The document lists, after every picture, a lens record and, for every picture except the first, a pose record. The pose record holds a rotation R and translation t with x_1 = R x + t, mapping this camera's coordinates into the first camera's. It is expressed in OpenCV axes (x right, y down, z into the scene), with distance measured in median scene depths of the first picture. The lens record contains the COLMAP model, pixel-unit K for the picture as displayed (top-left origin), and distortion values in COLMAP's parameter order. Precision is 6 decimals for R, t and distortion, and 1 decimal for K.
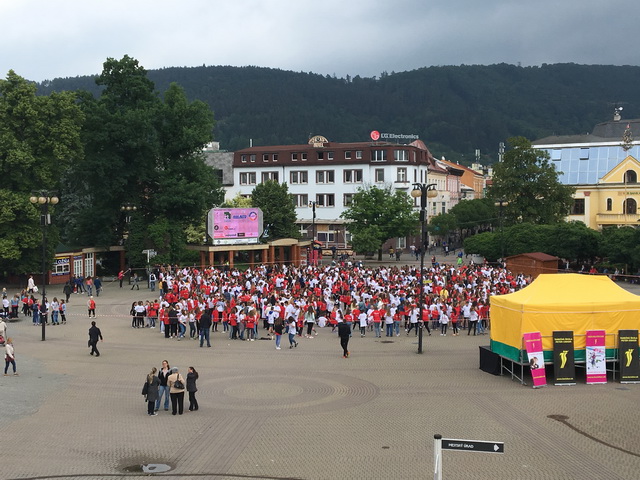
lens RADIAL K [[858.3, 0, 319.7], [0, 858.3, 236.9], [0, 0, 1]] dist [0.078150, 0.000000]
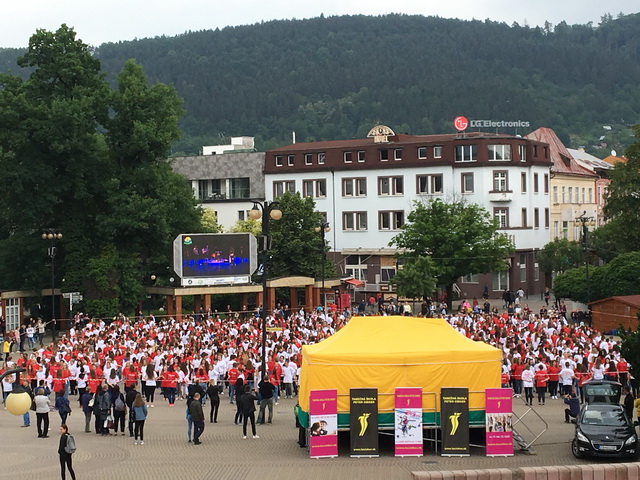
lens RADIAL K [[1344.2, 0, 325.2], [0, 1344.2, 239.6], [0, 0, 1]] dist [0.088169, 0.000000]
pose [[0.989094, -0.010011, -0.146943, 0.136287], [0.005945, 0.999588, -0.028087, 0.002497], [0.147164, 0.026907, 0.988746, -0.069232]]
